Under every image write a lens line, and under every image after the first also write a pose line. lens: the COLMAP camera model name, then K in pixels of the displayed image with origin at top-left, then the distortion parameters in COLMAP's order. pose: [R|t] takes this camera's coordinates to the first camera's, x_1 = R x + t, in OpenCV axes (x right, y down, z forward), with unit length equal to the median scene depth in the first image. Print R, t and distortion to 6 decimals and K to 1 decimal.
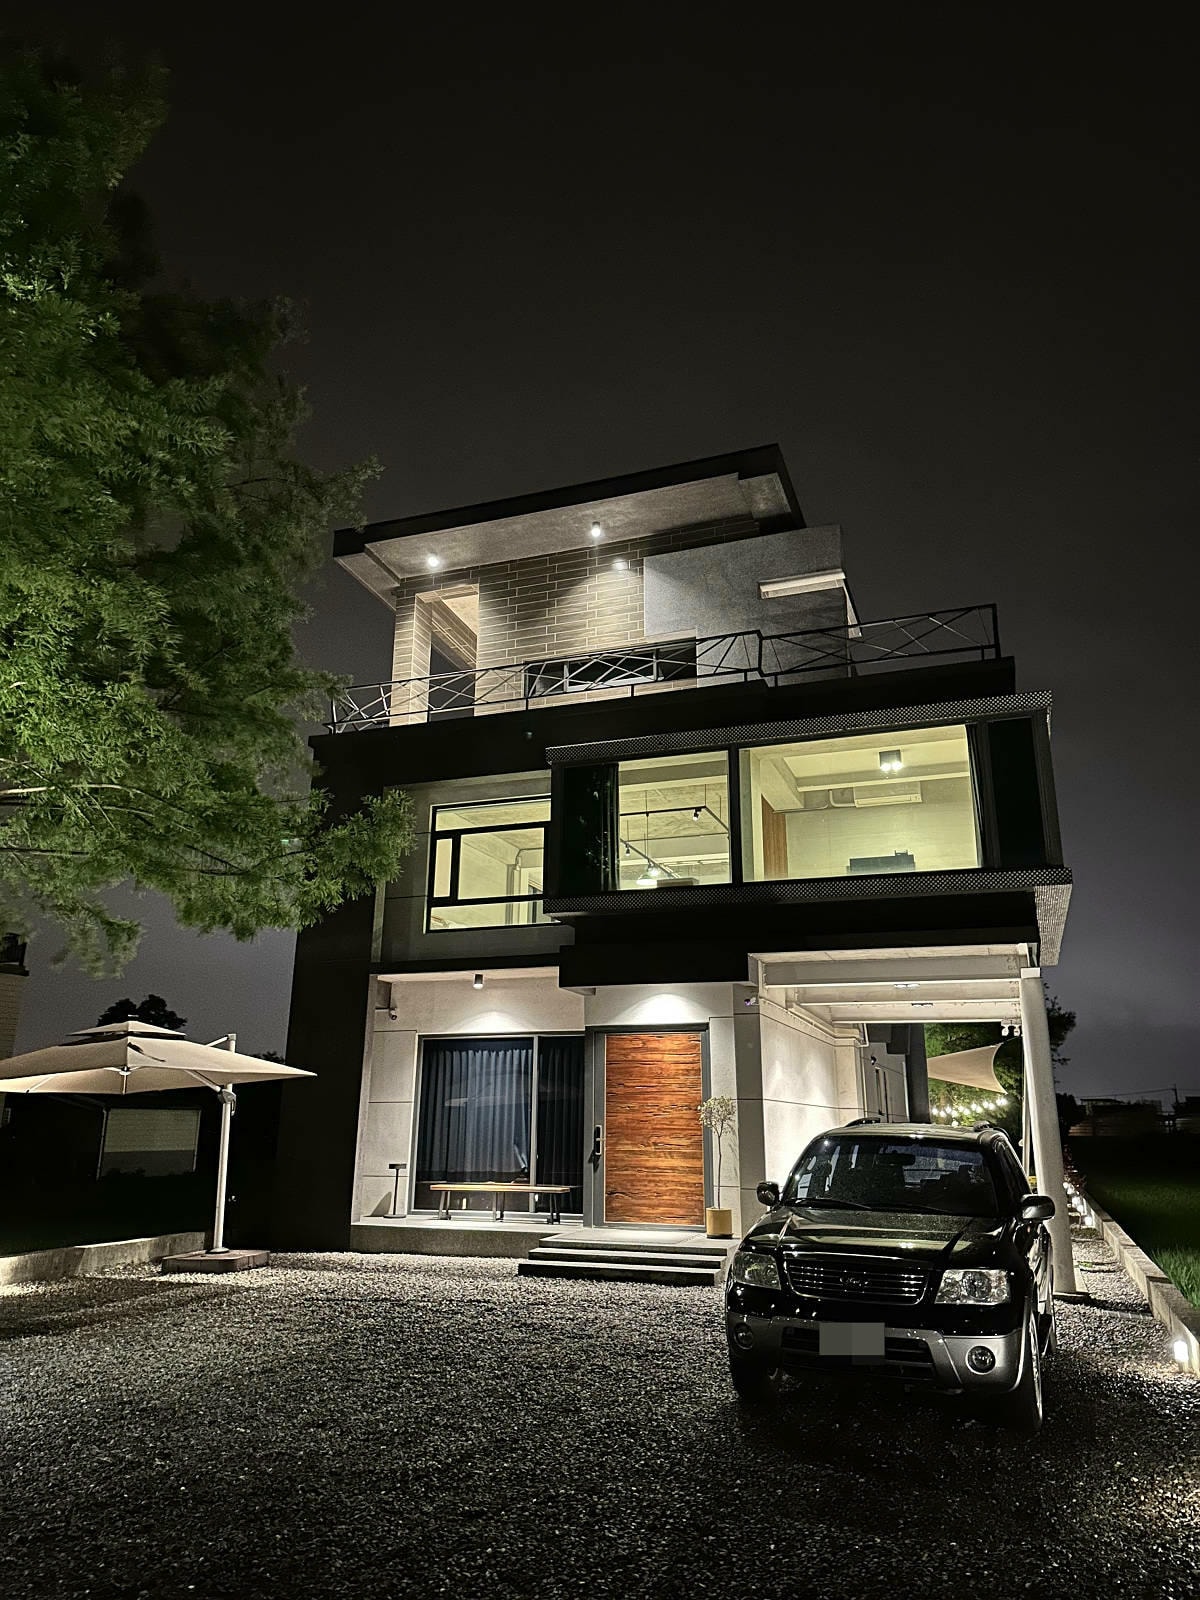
lens RADIAL K [[1136.1, 0, 603.5], [0, 1136.1, 799.5], [0, 0, 1]] dist [0.025871, -0.024840]
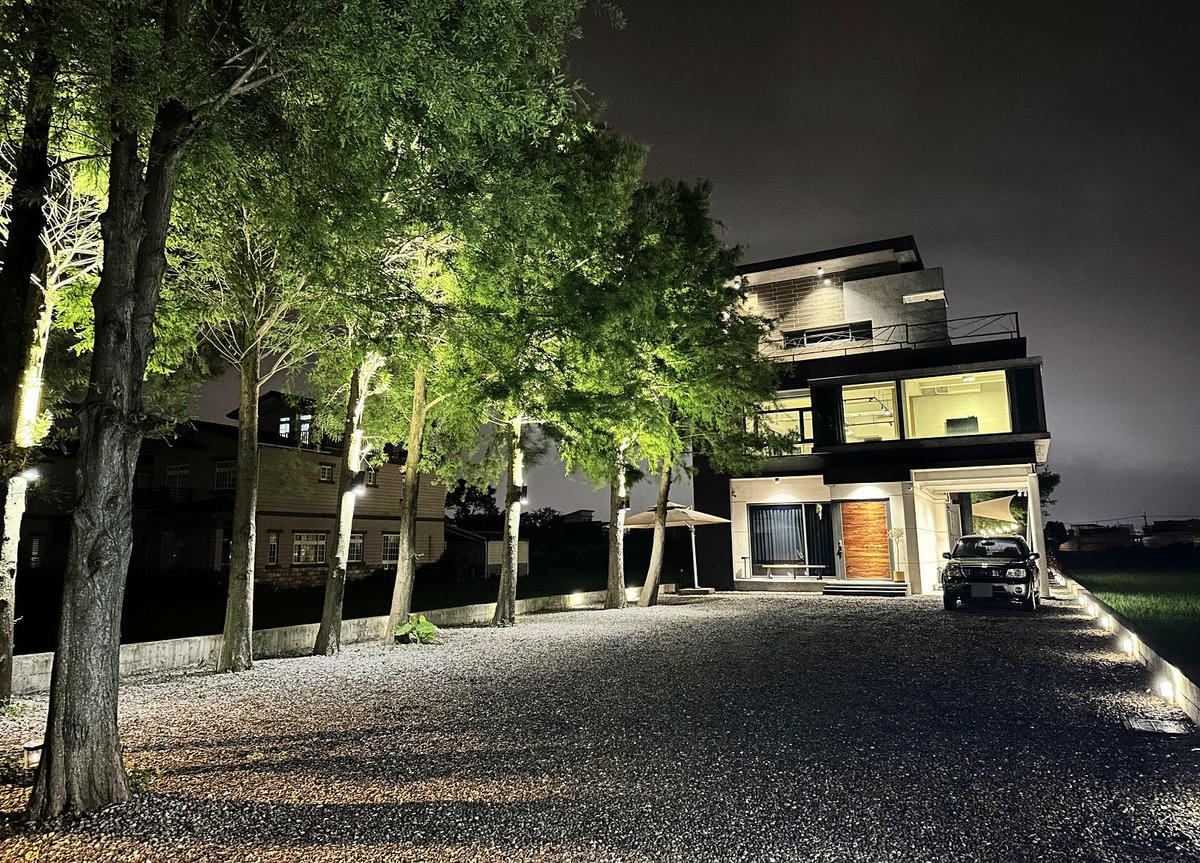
lens RADIAL K [[803.1, 0, 596.9], [0, 803.1, 425.5], [0, 0, 1]] dist [-0.001667, -0.001915]
pose [[0.989361, -0.035529, -0.141074, -0.253365], [0.052917, 0.991181, 0.121488, -0.177582], [0.135514, -0.127660, 0.982517, -0.670995]]
